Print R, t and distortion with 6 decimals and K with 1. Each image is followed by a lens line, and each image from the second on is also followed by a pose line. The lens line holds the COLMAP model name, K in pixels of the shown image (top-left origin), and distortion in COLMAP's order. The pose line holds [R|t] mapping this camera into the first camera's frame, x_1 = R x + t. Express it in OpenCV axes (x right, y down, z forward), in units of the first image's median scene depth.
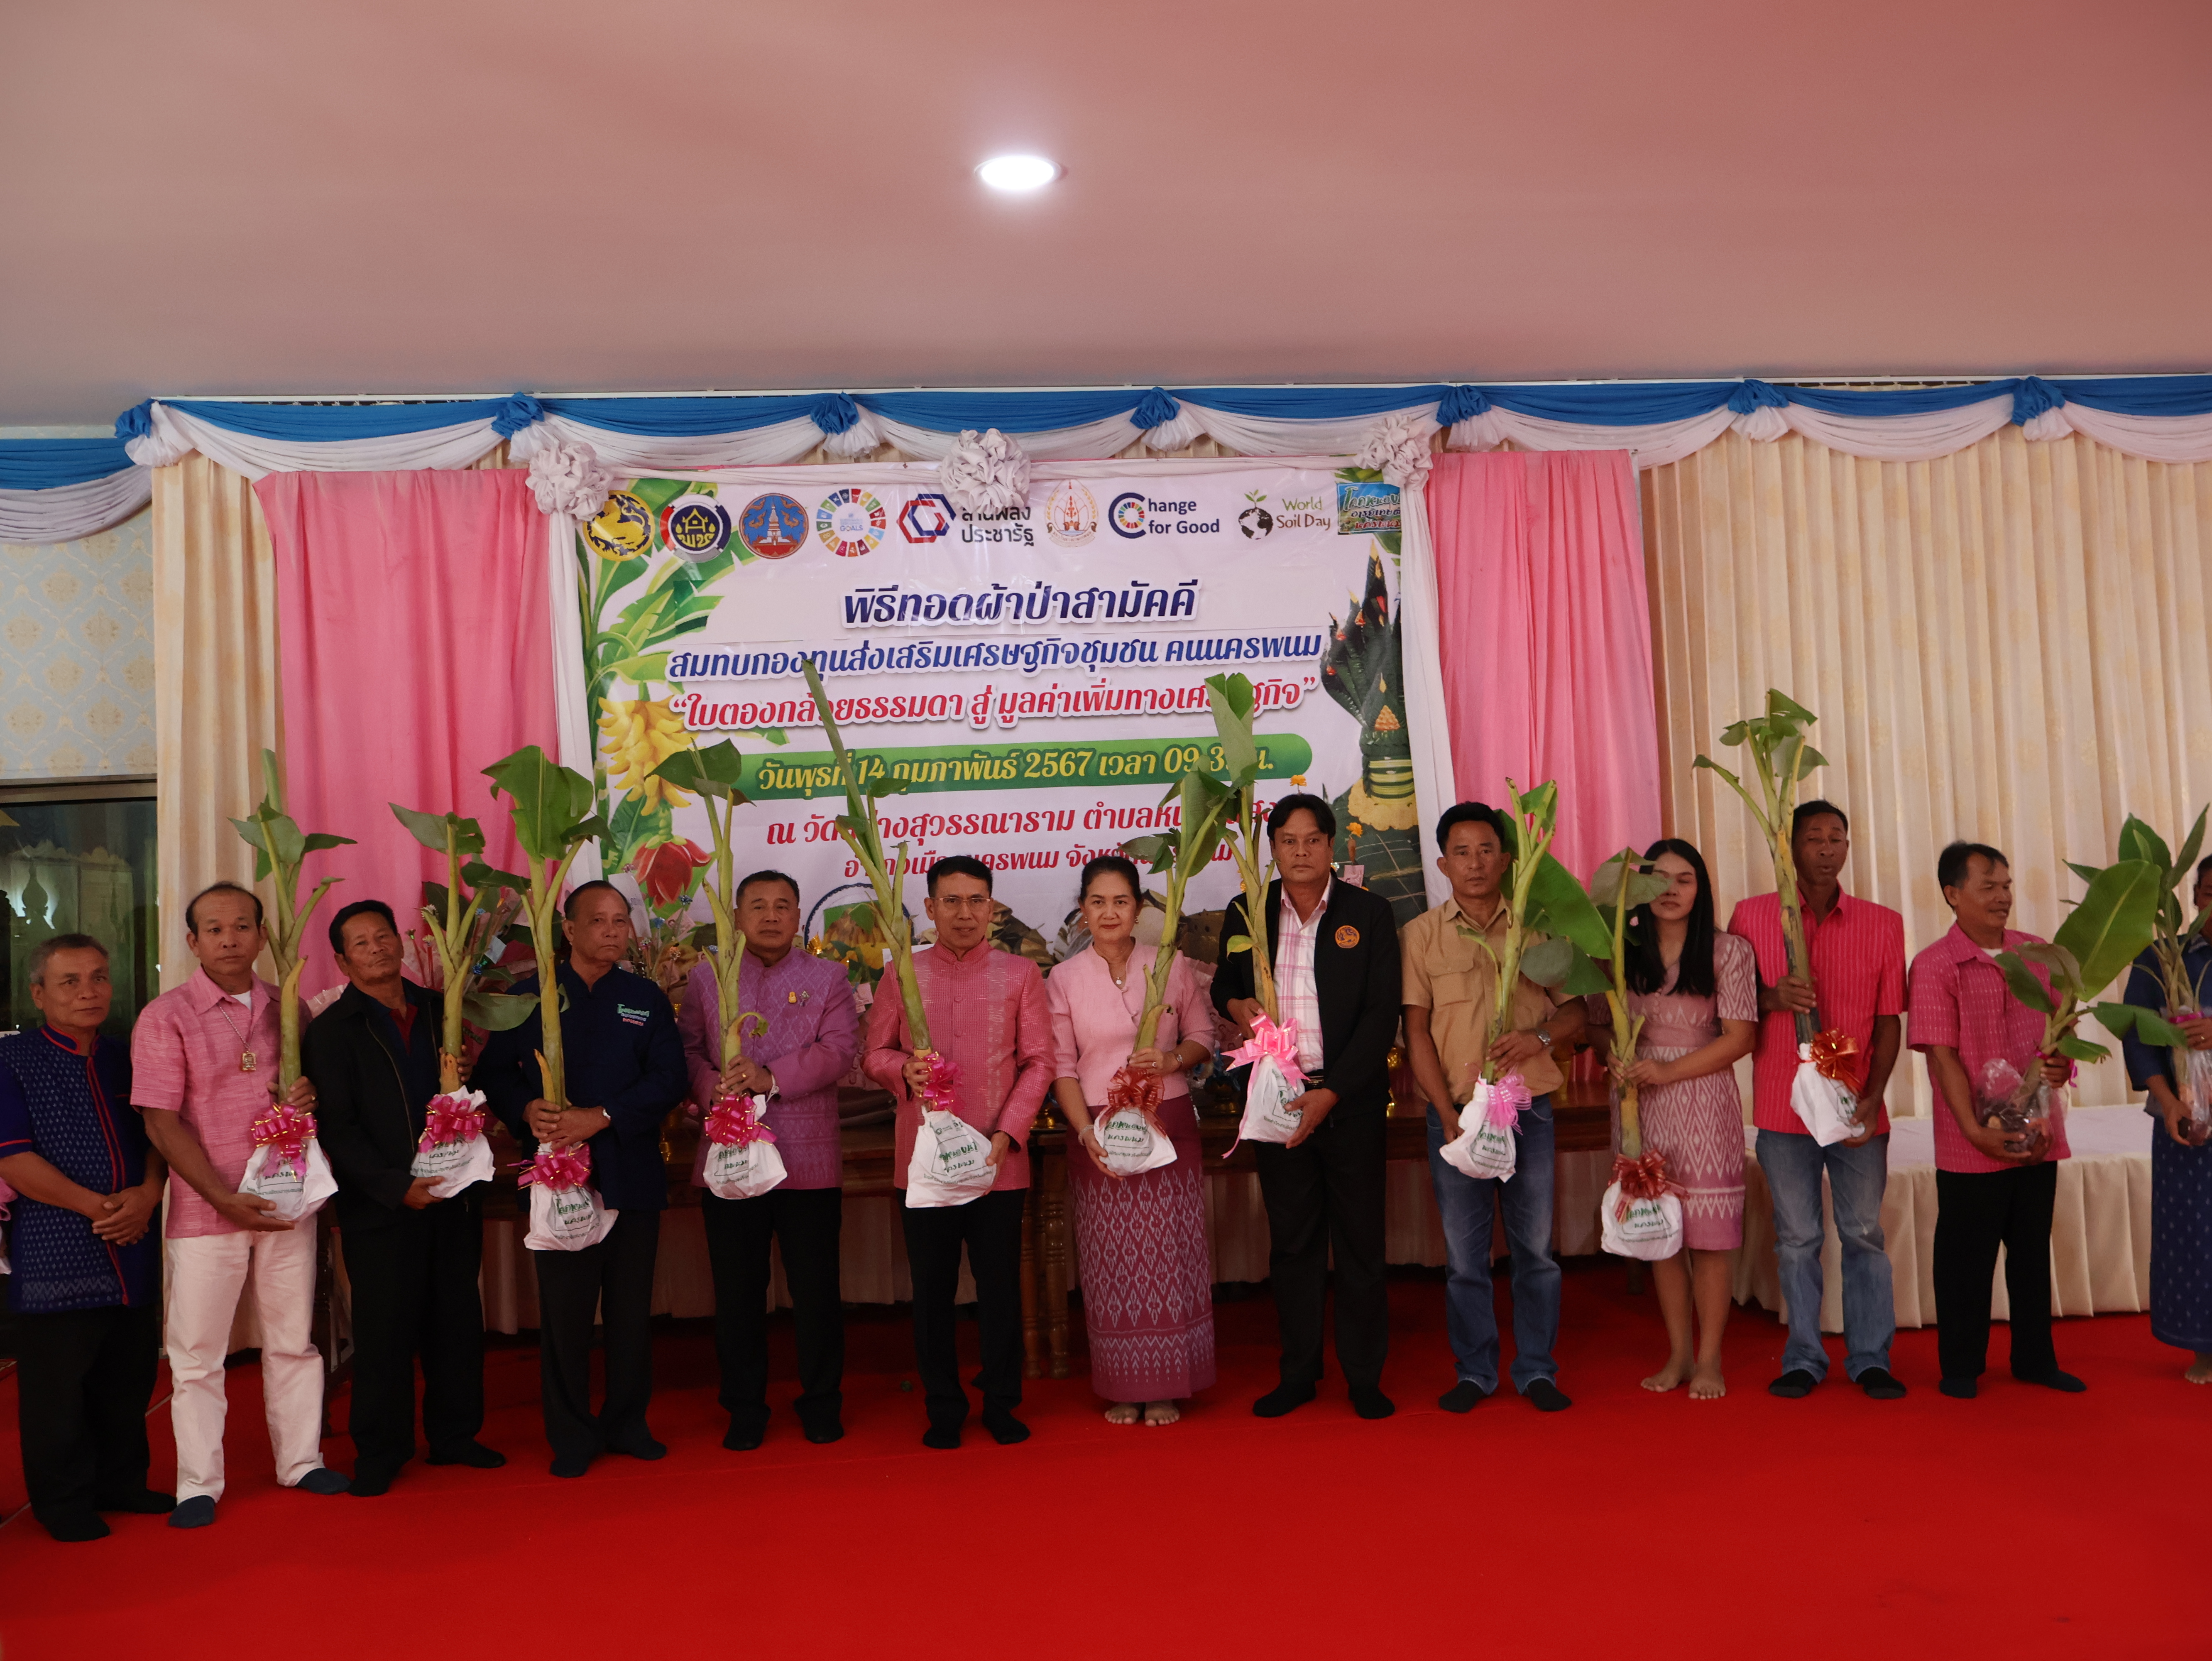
lens RADIAL K [[2116.3, 0, 1113.6], [0, 2116.3, 836.4], [0, 0, 1]] dist [-0.005776, 0.012787]
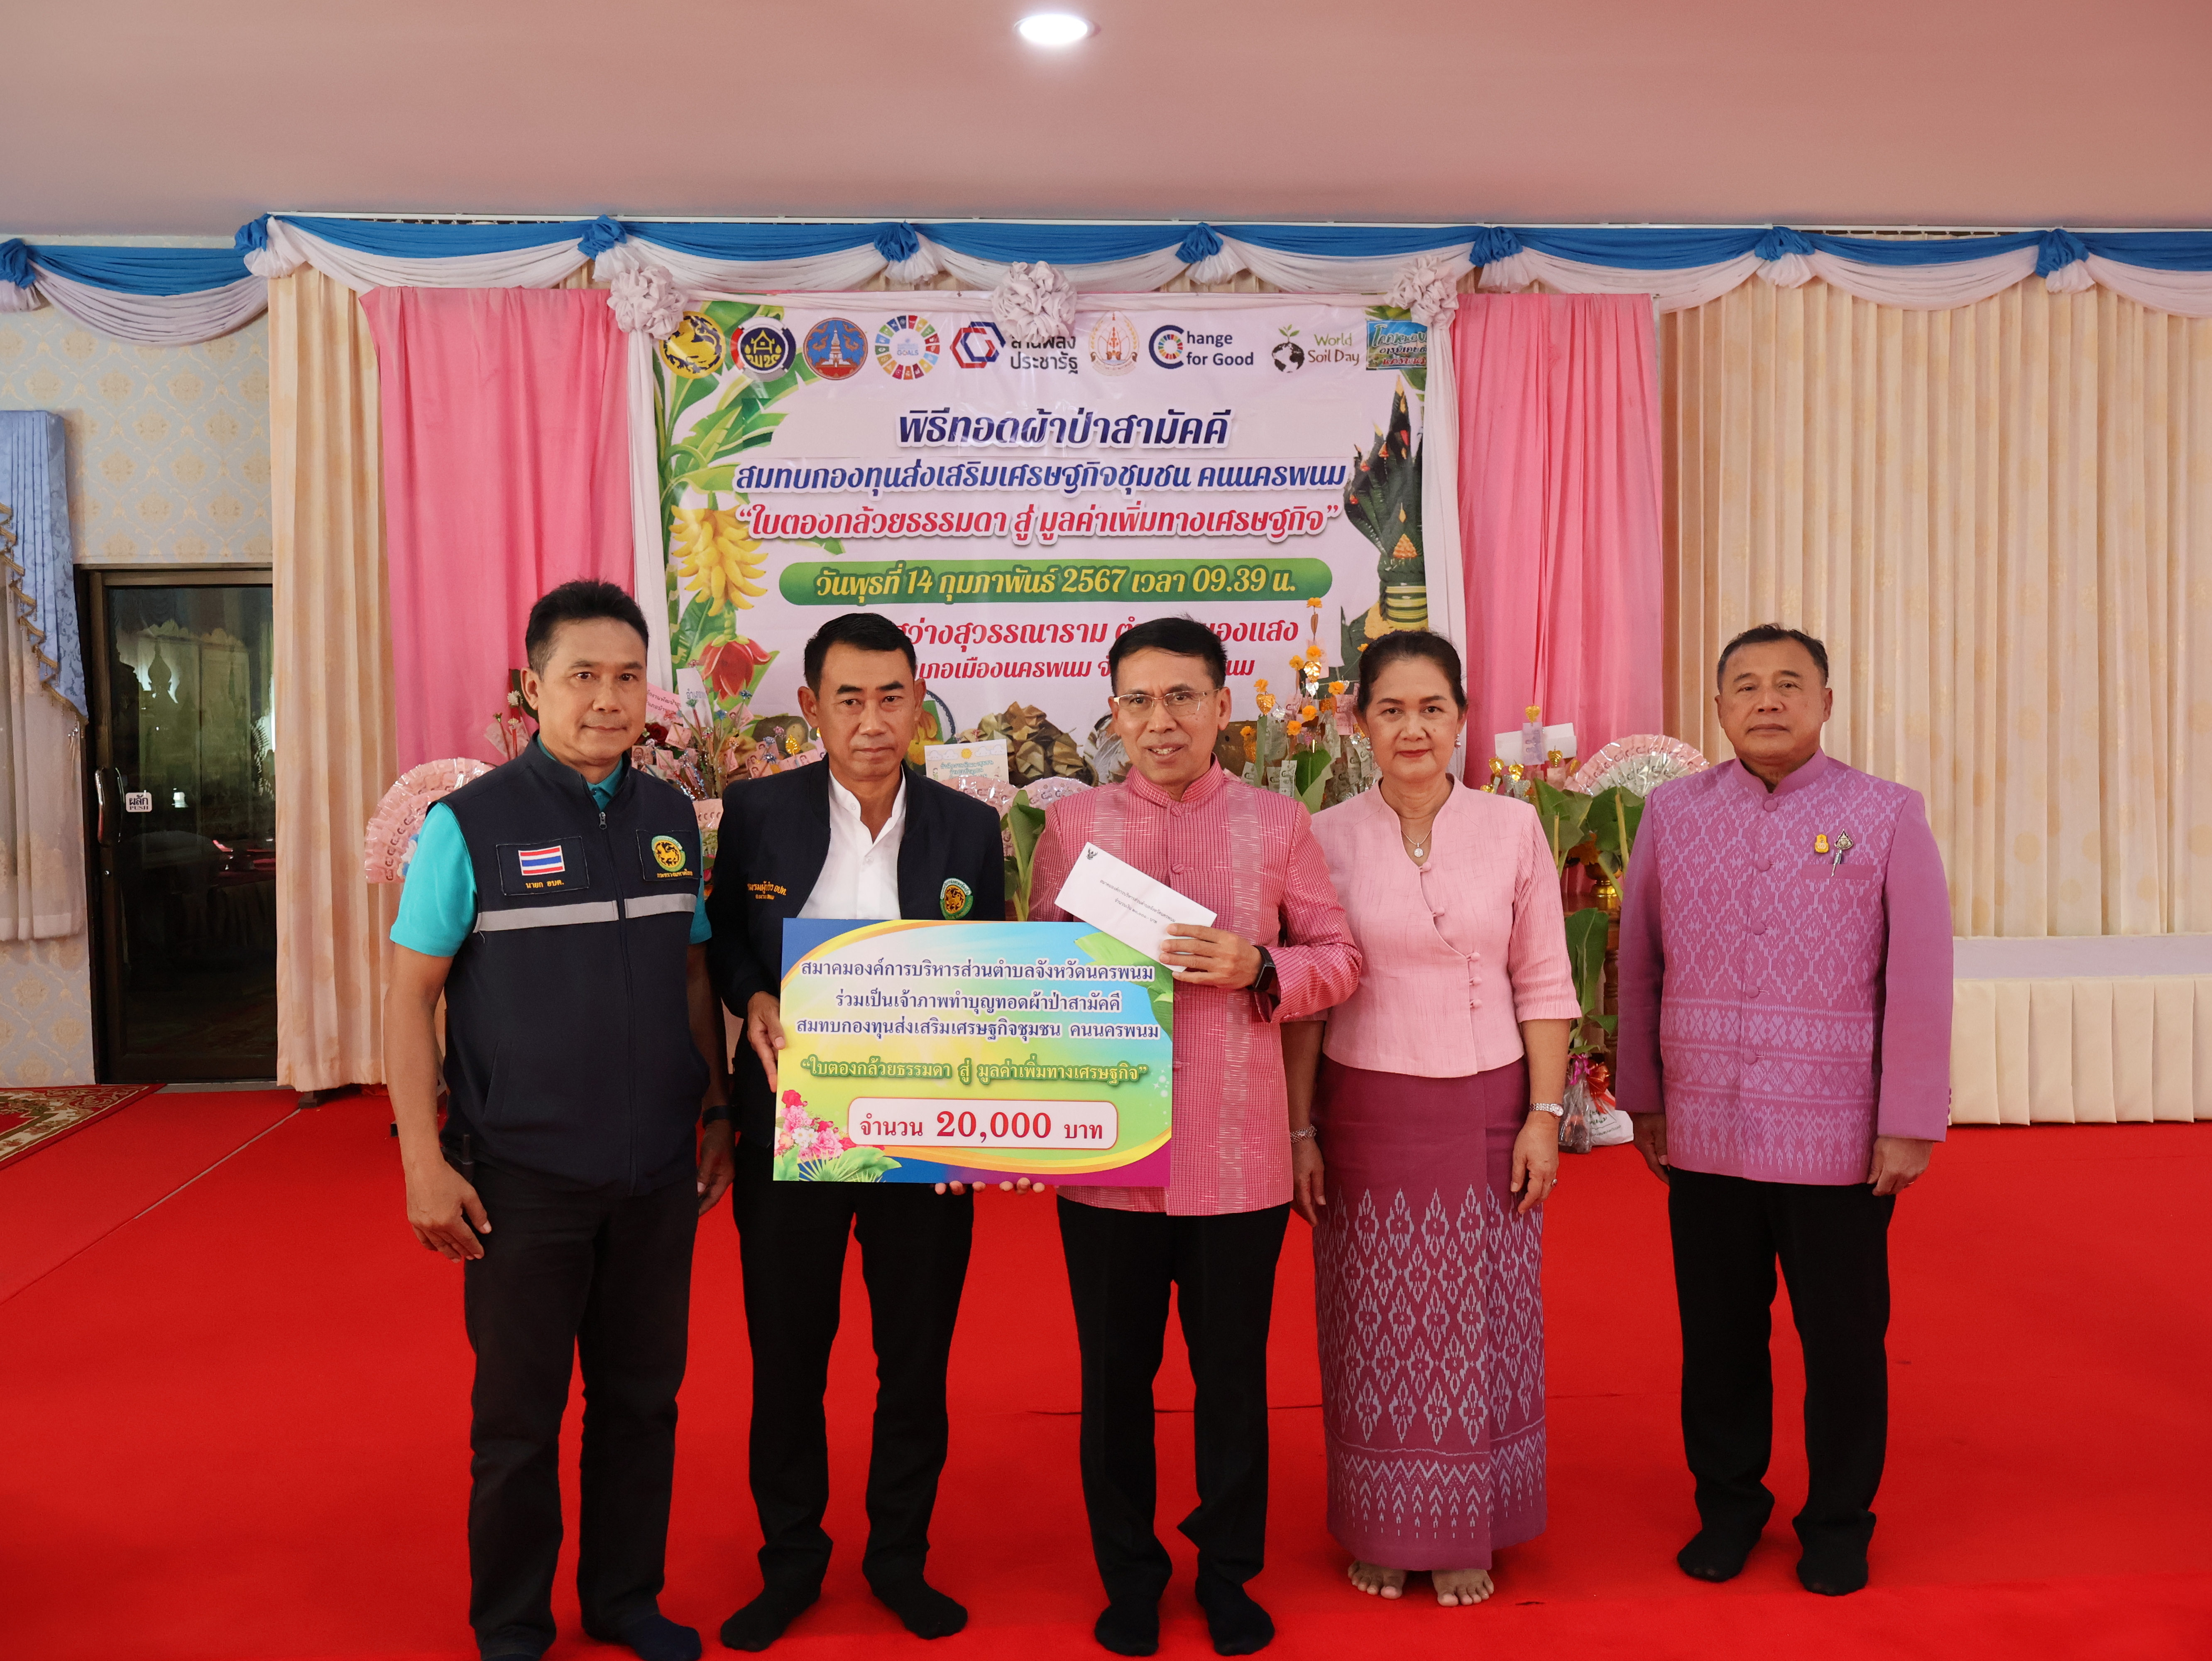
lens RADIAL K [[2119.4, 0, 1100.7], [0, 2119.4, 824.3], [0, 0, 1]] dist [-0.002688, 0.007283]
pose [[0.998110, 0.036864, -0.049167, 0.034925], [-0.032624, 0.995895, 0.084431, -0.001669], [0.052078, -0.082667, 0.995216, -0.081420]]
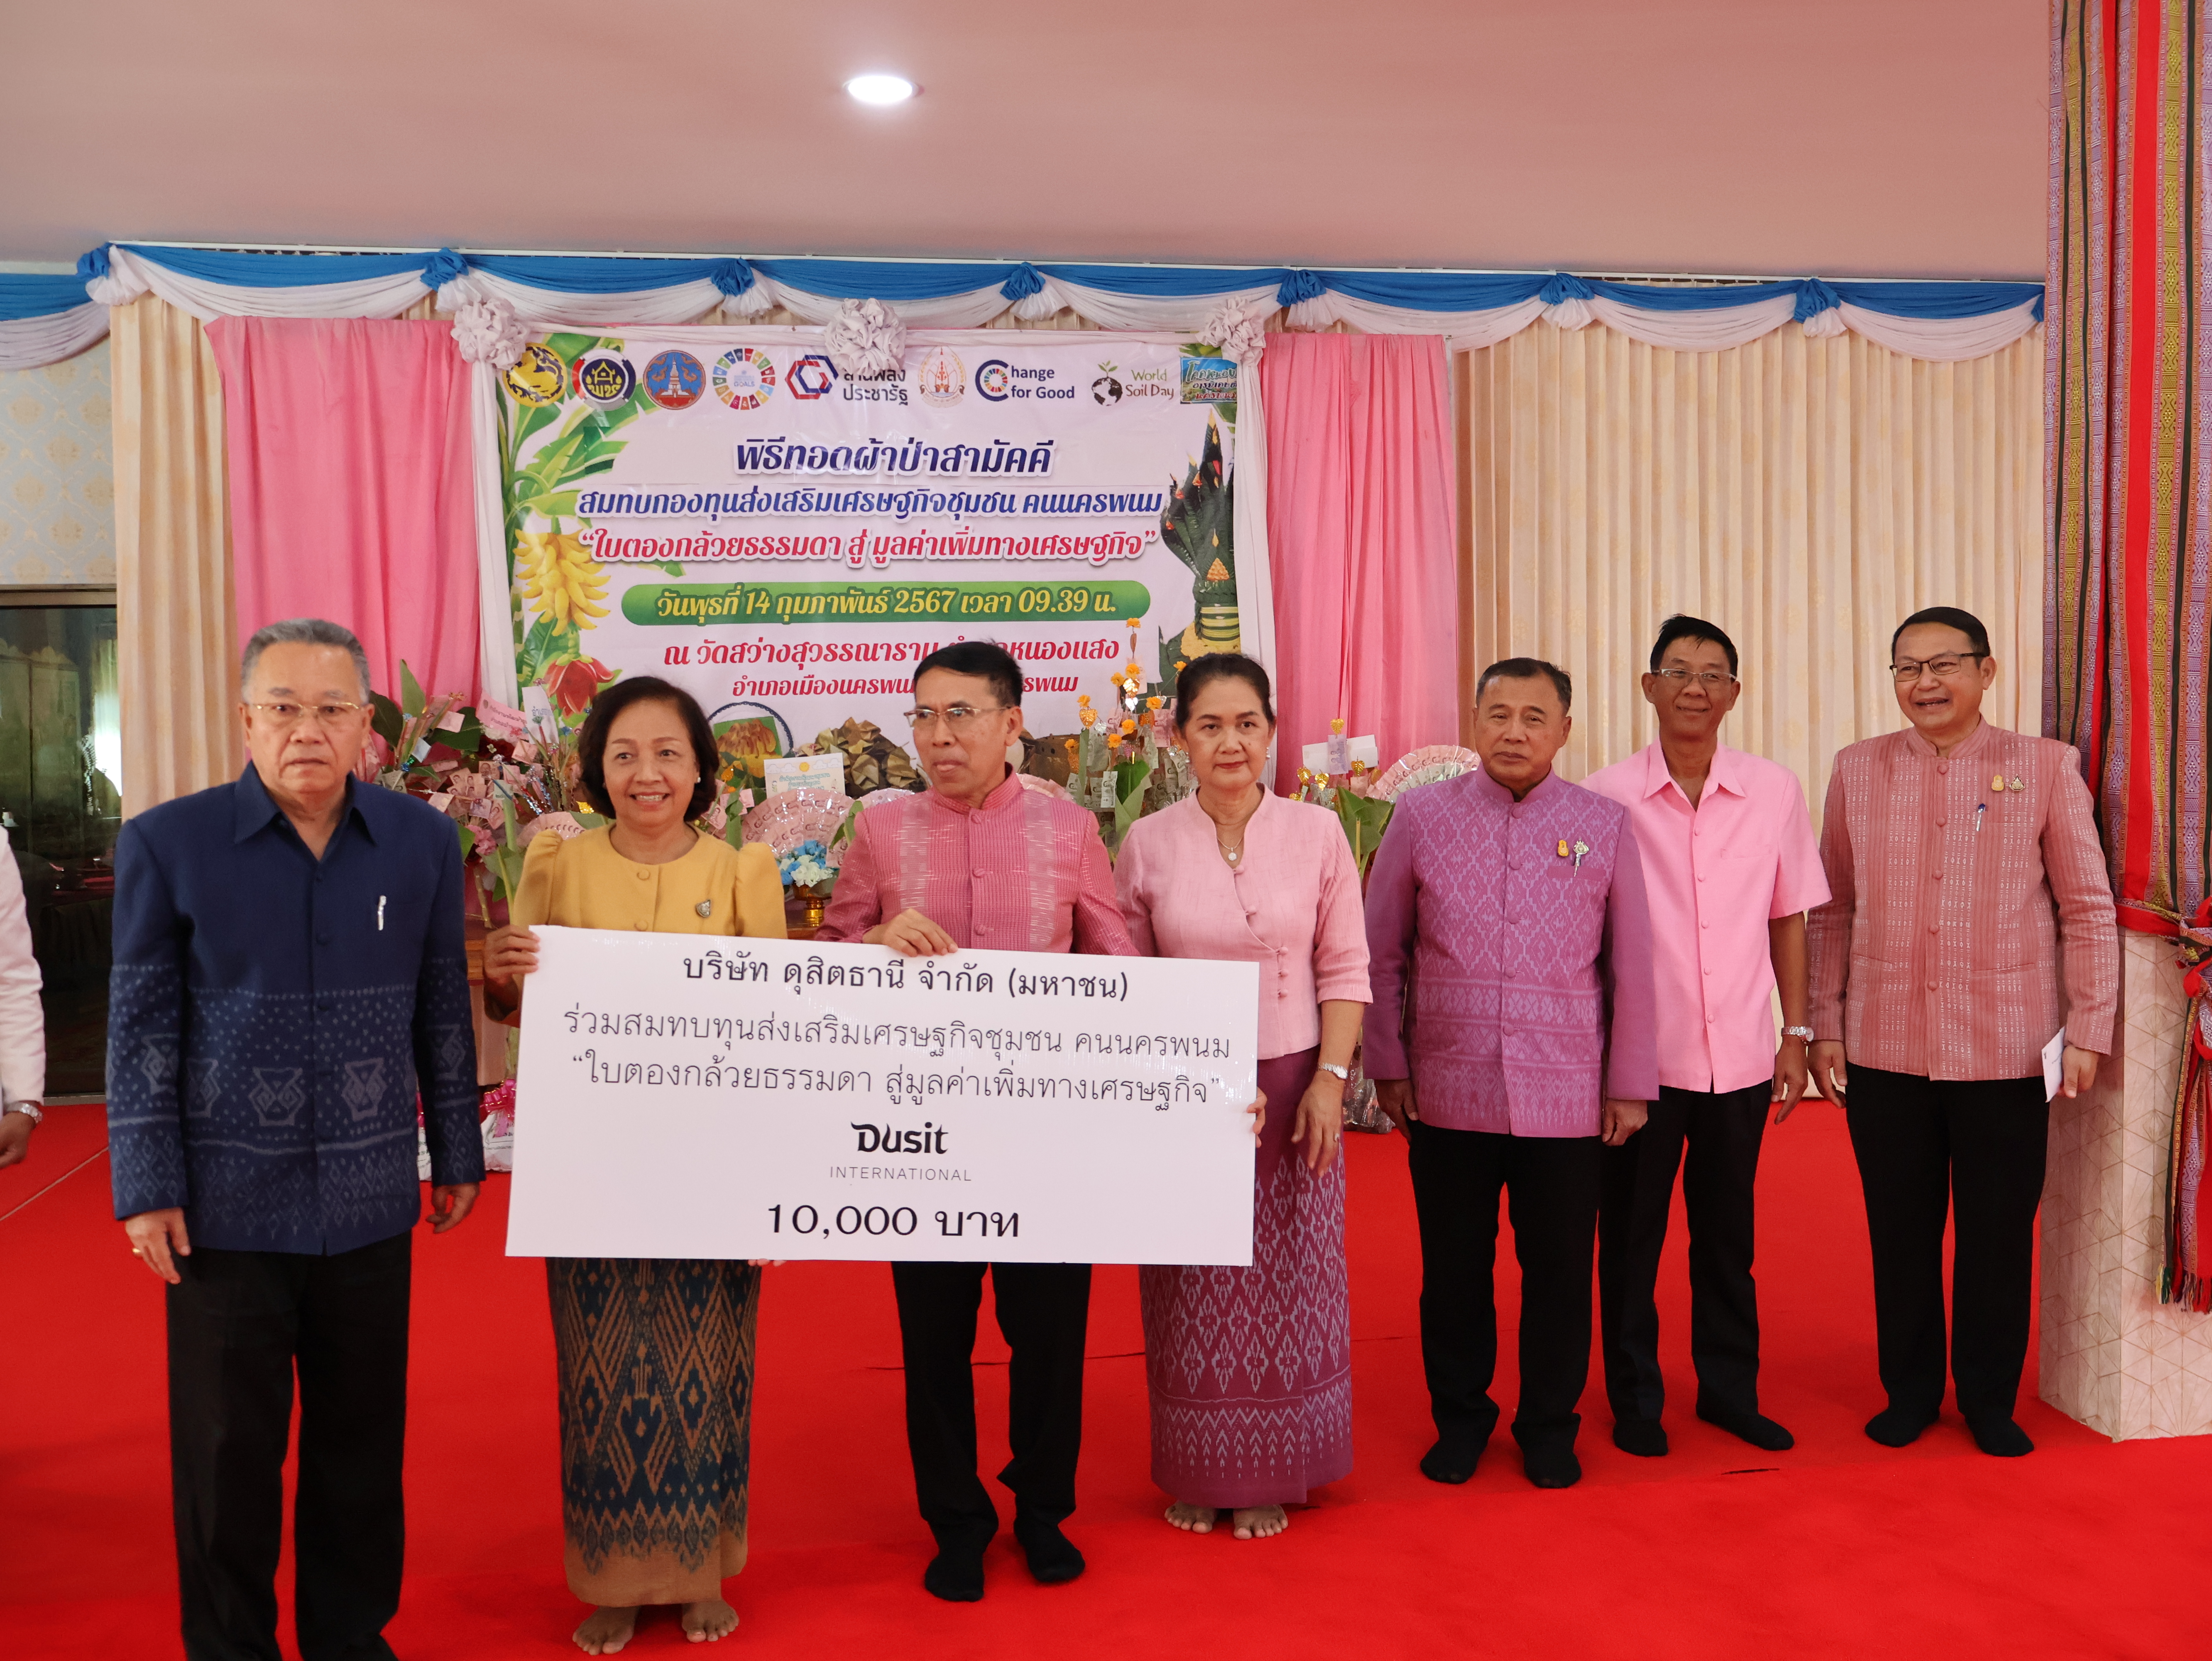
lens RADIAL K [[2124.2, 0, 1117.5], [0, 2124.2, 836.1], [0, 0, 1]] dist [-0.005580, 0.006073]
pose [[0.999045, 0.027978, 0.033548, 0.042236], [-0.030593, 0.996312, 0.080164, -0.003304], [-0.031181, -0.081113, 0.996217, -0.144665]]
